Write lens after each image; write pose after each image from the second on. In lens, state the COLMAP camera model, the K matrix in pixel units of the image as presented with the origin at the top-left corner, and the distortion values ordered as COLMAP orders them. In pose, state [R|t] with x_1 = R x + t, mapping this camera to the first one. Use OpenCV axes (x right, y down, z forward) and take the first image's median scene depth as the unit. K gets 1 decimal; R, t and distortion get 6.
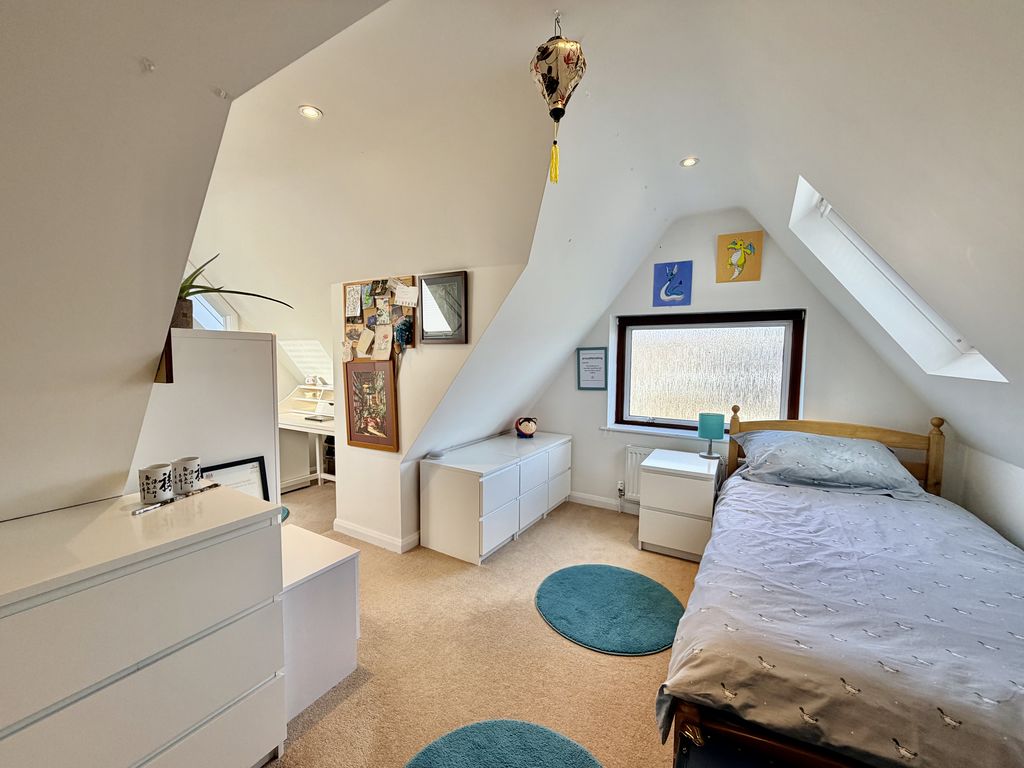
lens RADIAL K [[409.4, 0, 513.0], [0, 409.4, 384.8], [0, 0, 1]] dist [0.001010, -0.000098]
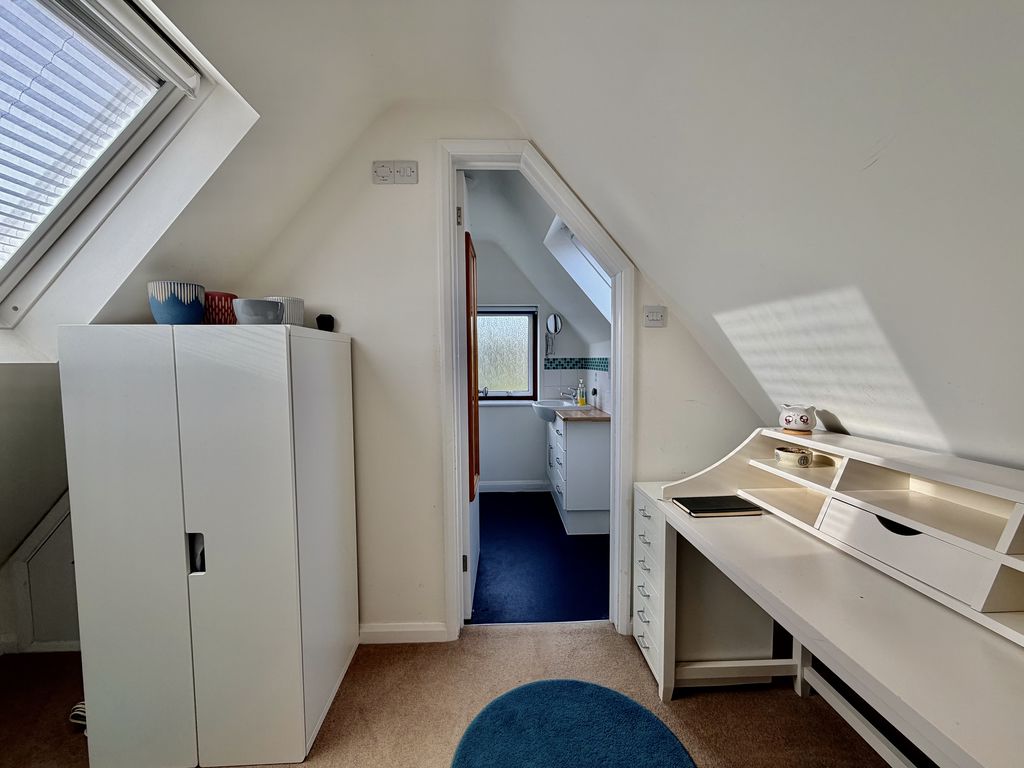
lens RADIAL K [[409.4, 0, 510.9], [0, 409.4, 384.2], [0, 0, 1]] dist [0.001010, -0.000098]
pose [[0.548995, 0.044591, -0.834636, -0.334959], [-0.050745, 0.998512, 0.019968, -0.034515], [0.834284, 0.031391, 0.550441, 0.601271]]
